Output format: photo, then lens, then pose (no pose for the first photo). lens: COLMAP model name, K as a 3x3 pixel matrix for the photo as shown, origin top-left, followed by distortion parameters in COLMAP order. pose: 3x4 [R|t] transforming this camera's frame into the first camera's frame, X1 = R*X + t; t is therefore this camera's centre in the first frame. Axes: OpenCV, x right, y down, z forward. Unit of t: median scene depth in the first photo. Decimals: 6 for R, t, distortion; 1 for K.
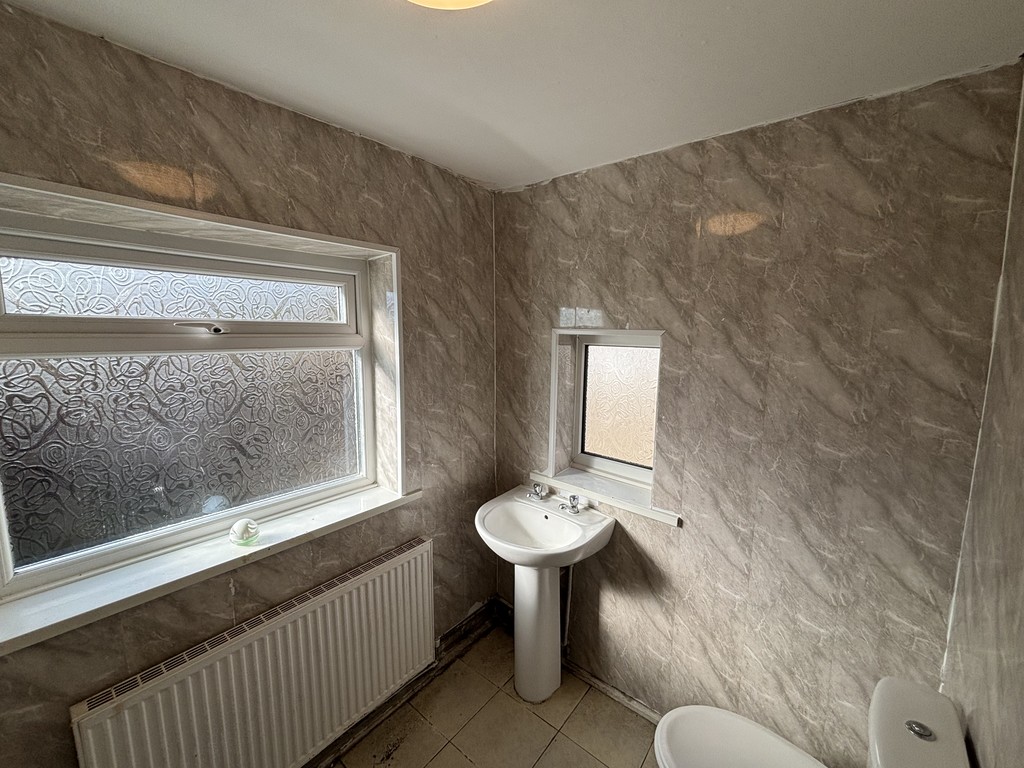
lens RADIAL K [[409.3, 0, 509.8], [0, 409.3, 386.8], [0, 0, 1]] dist [0.002628, -0.000295]
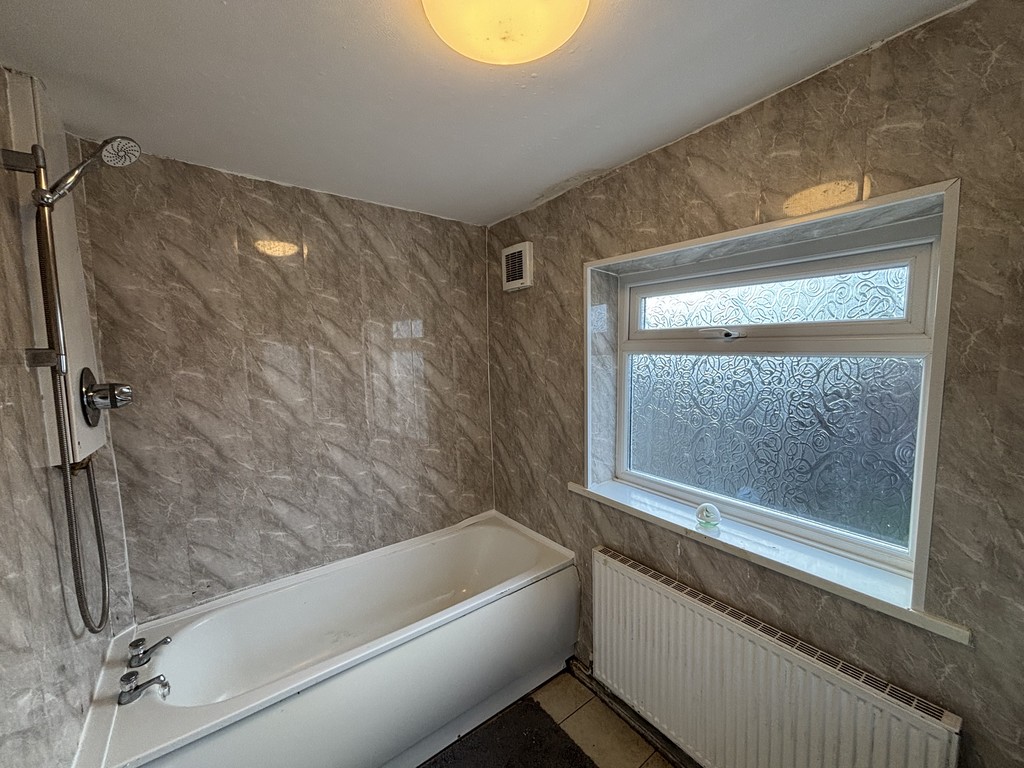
lens RADIAL K [[409.3, 0, 509.3], [0, 409.3, 382.8], [0, 0, 1]] dist [0.002628, -0.000295]
pose [[-0.243518, 0.088886, -0.965815, 0.540152], [-0.110810, 0.986722, 0.118750, -0.074925], [0.963546, 0.135939, -0.230435, 0.698493]]
